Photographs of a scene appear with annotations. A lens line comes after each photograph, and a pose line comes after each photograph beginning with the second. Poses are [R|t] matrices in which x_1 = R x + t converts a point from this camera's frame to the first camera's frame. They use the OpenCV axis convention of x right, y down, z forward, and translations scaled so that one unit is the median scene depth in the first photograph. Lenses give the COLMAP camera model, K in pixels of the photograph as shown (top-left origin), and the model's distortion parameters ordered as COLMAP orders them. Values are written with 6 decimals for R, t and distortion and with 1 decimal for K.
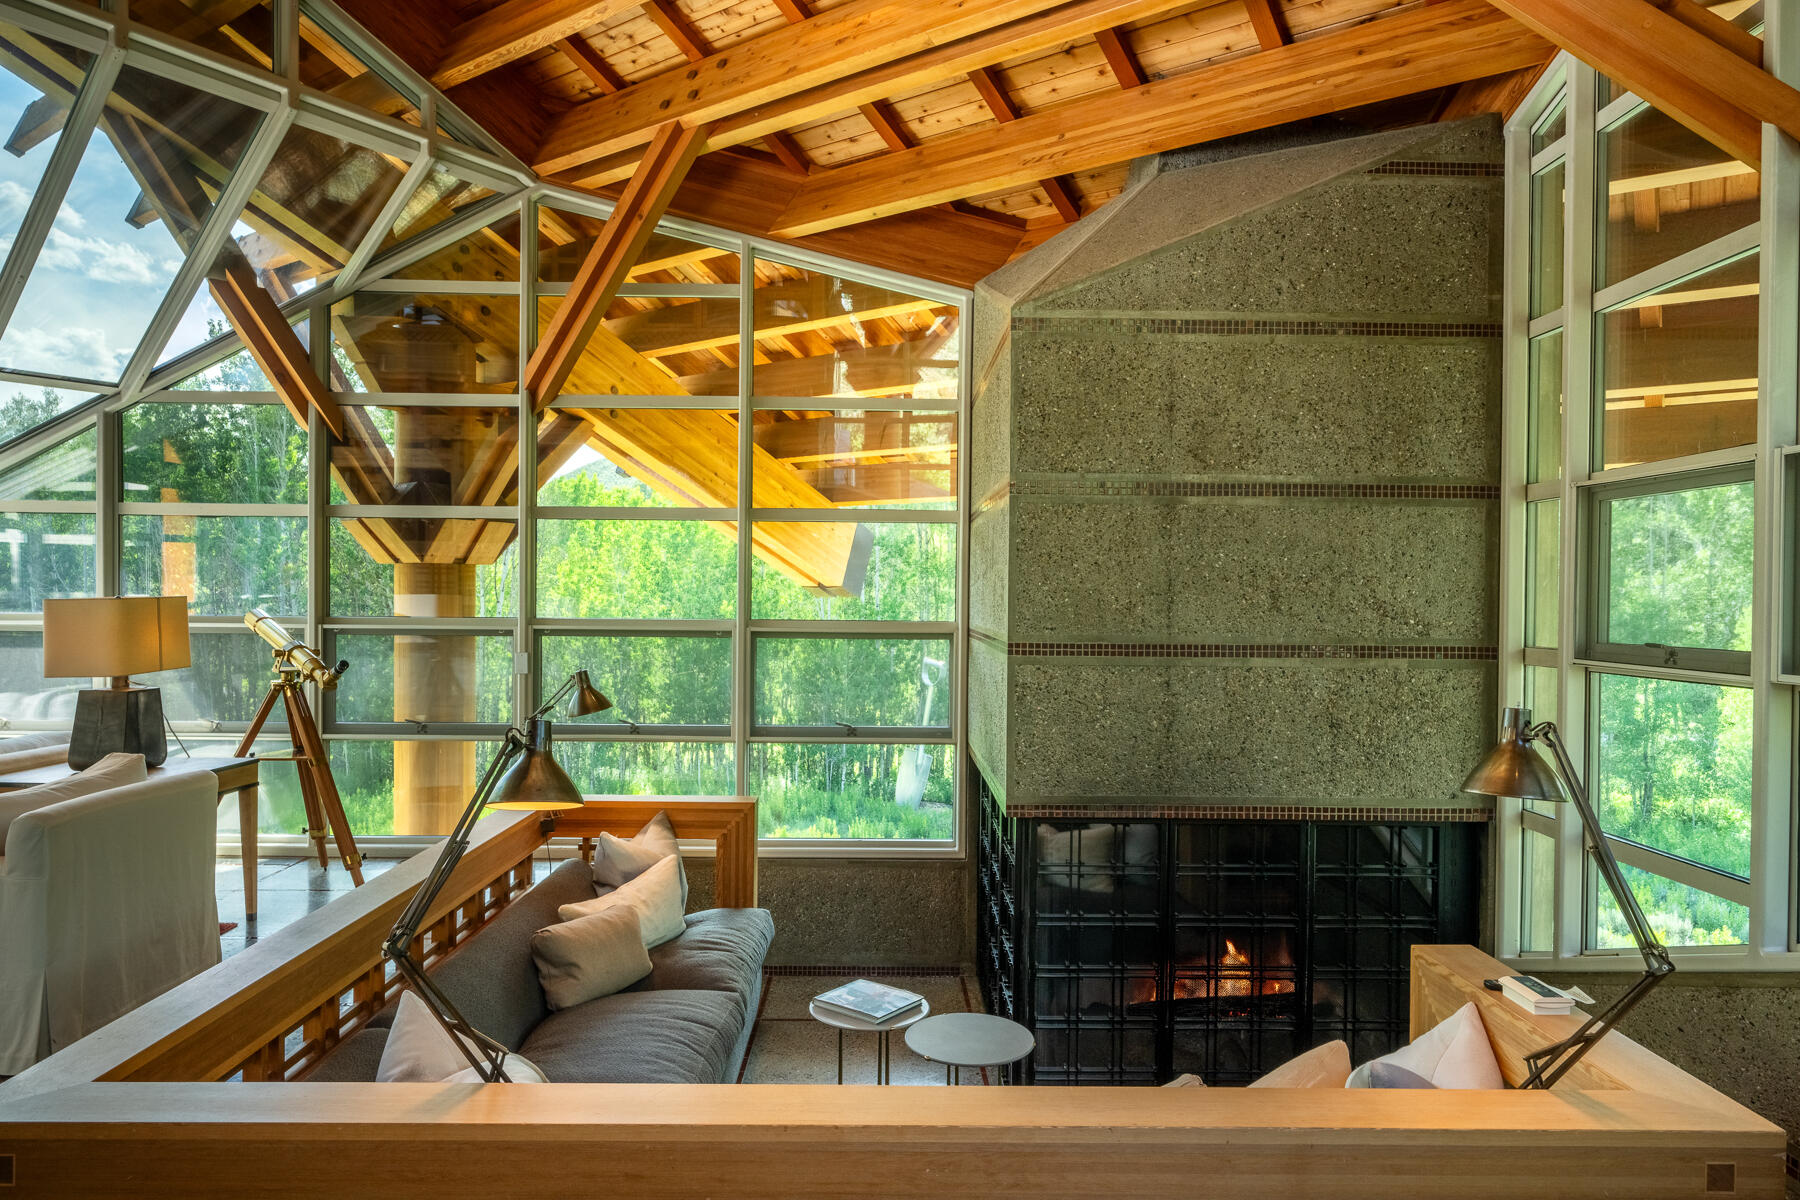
lens RADIAL K [[1140.2, 0, 900.0], [0, 1140.2, 600.0], [0, 0, 1]] dist [-0.002124, 0.018569]
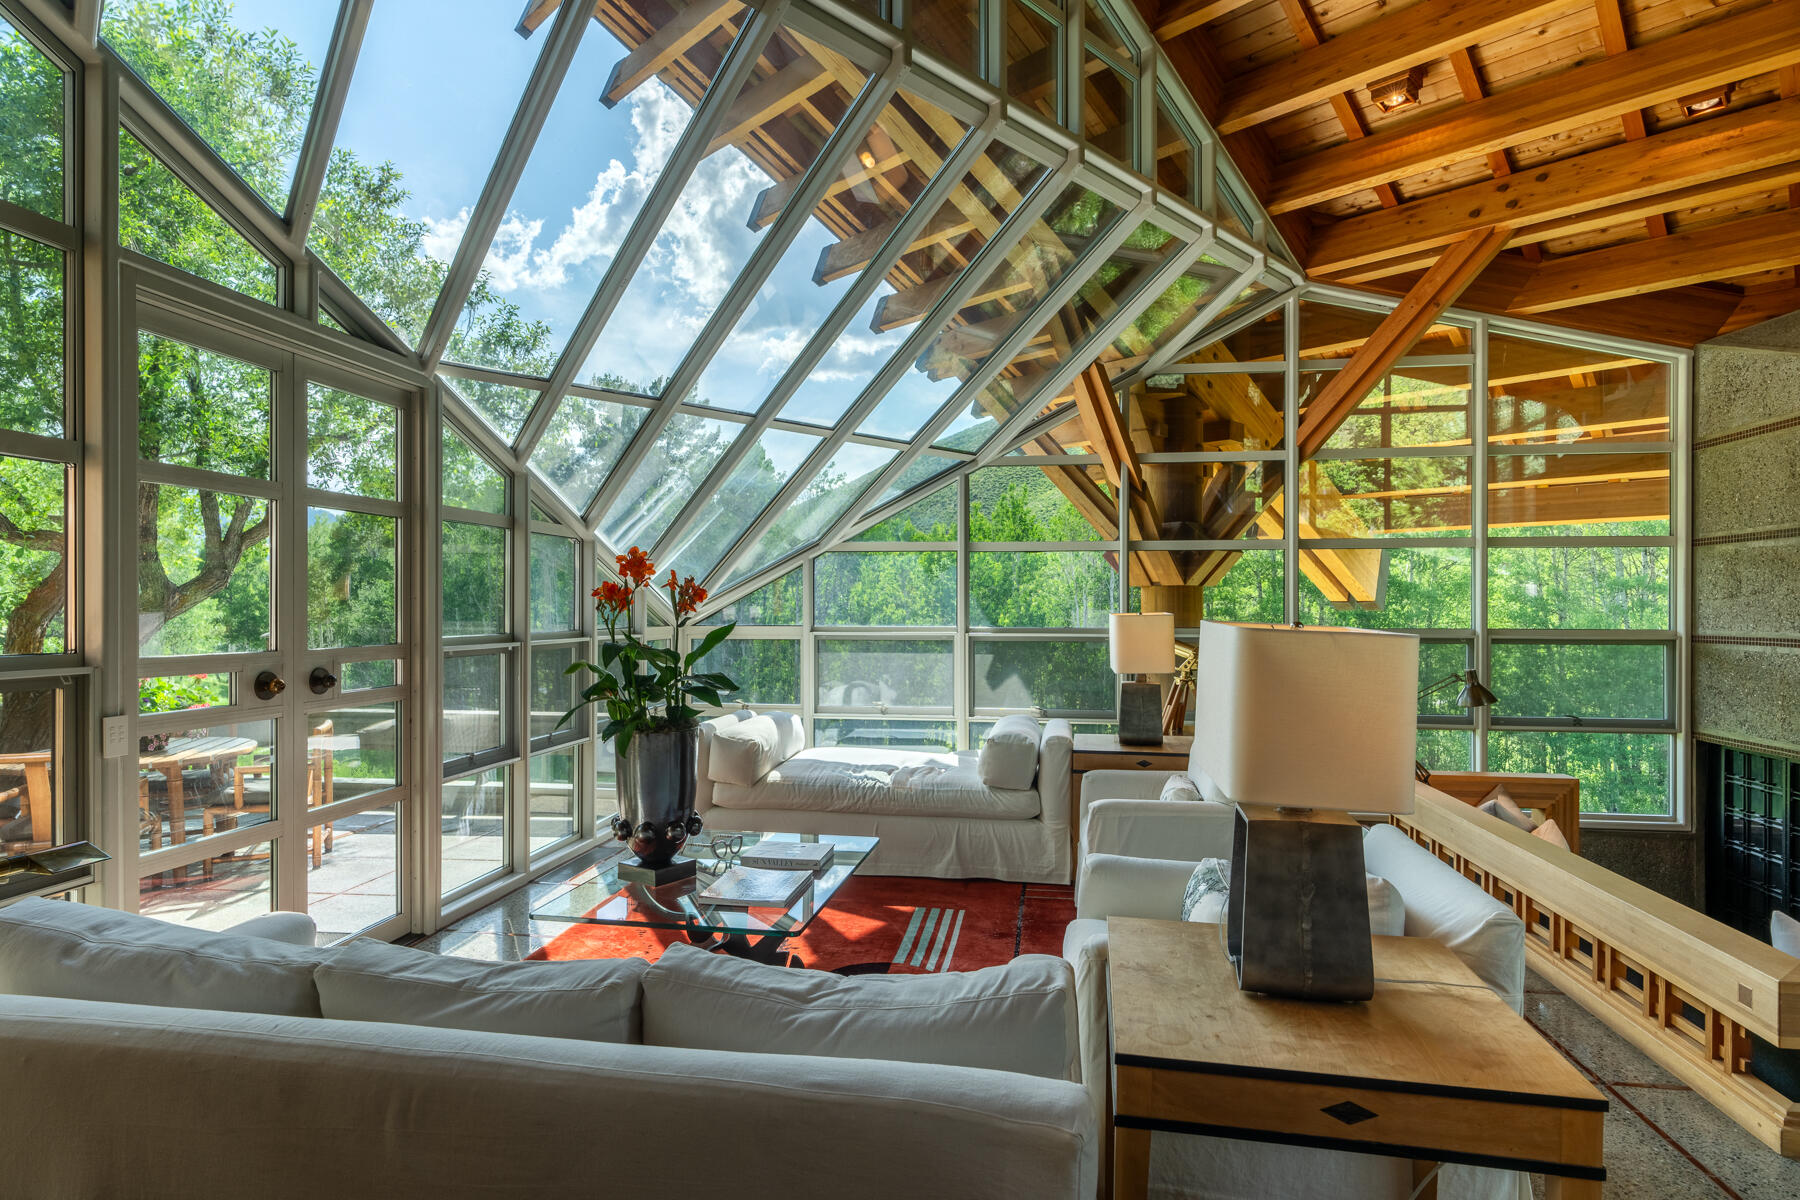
lens RADIAL K [[971.2, 0, 900.3], [0, 971.2, 606.2], [0, 0, 1]] dist [-0.001604, 0.001185]
pose [[0.987558, -0.007121, -0.157096, -0.661880], [0.005907, 0.999949, -0.008192, -0.003071], [0.157146, 0.007162, 0.987549, -0.136358]]
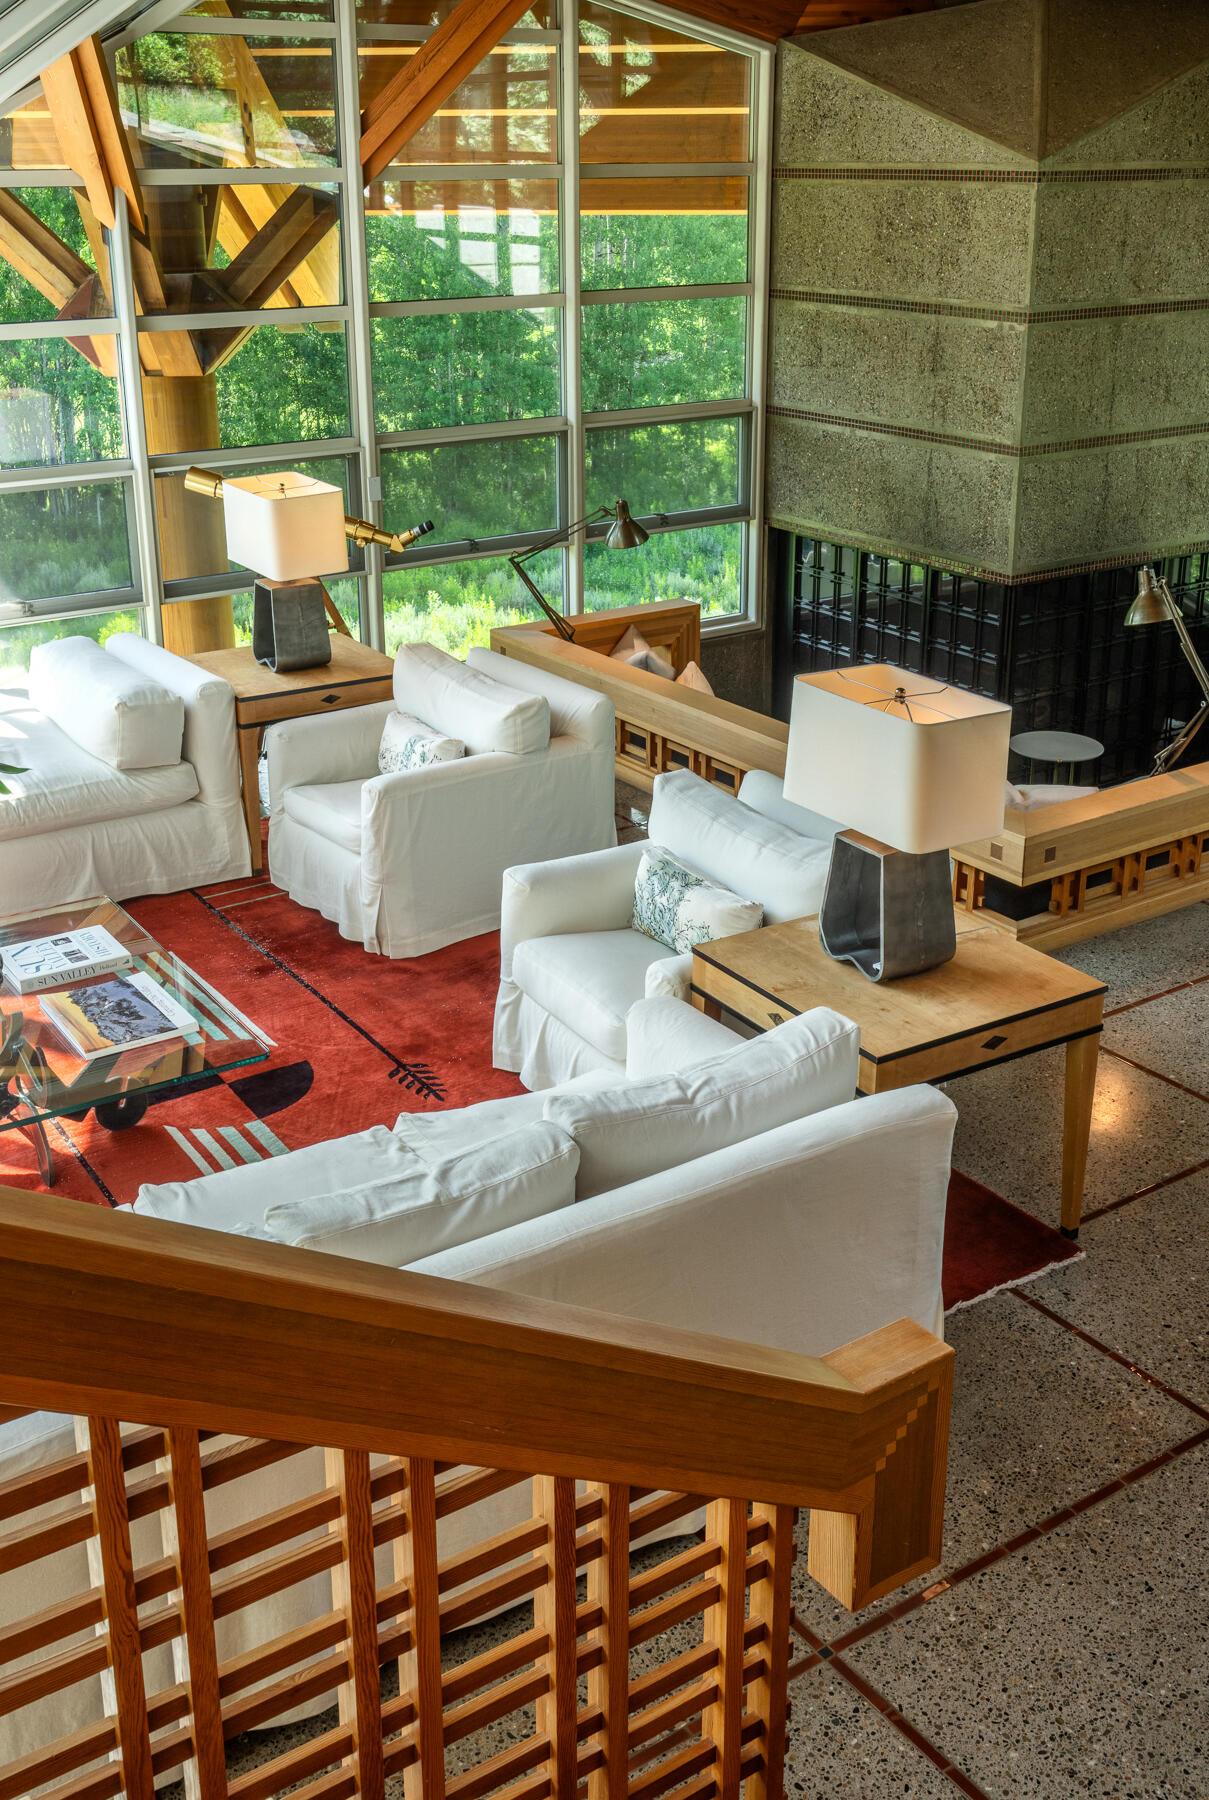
lens RADIAL K [[1885.0, 0, 603.9], [0, 1885.0, 756.3], [0, 0, 1]] dist [0.026975, -0.000400]
pose [[0.826905, -0.186170, 0.530630, -1.119656], [0.013458, 0.949890, 0.312294, -0.227399], [-0.562180, -0.251096, 0.787975, -0.347952]]
